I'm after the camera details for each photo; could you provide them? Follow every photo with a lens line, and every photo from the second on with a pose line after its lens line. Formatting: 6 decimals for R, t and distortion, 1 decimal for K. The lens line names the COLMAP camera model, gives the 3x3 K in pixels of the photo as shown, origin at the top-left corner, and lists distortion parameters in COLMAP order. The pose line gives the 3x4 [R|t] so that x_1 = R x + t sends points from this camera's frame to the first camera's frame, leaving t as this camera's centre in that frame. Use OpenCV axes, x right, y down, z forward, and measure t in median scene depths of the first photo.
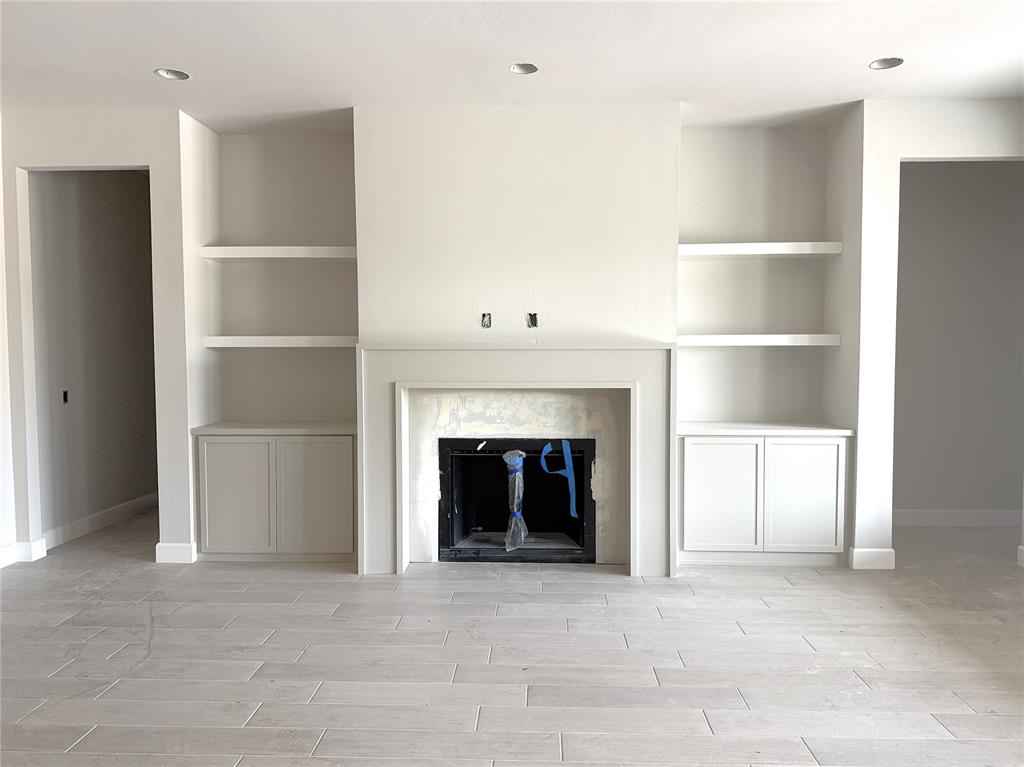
lens RADIAL K [[723.6, 0, 512.0], [0, 723.6, 374.4], [0, 0, 1]] dist [0.055211, -0.023148]
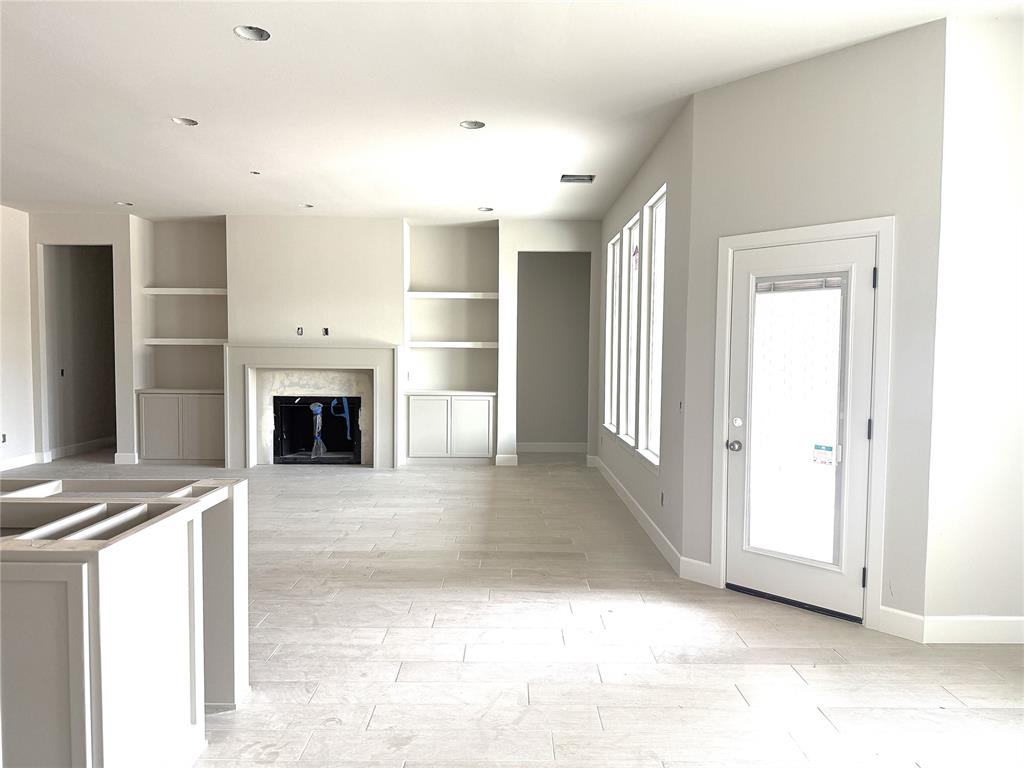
lens RADIAL K [[723.6, 0, 518.1], [0, 723.6, 385.6], [0, 0, 1]] dist [0.055211, -0.023148]
pose [[0.999506, 0.009027, 0.030113, 0.456338], [-0.009018, 0.999959, -0.000435, 0.057388], [-0.030116, 0.000163, 0.999546, -0.845110]]
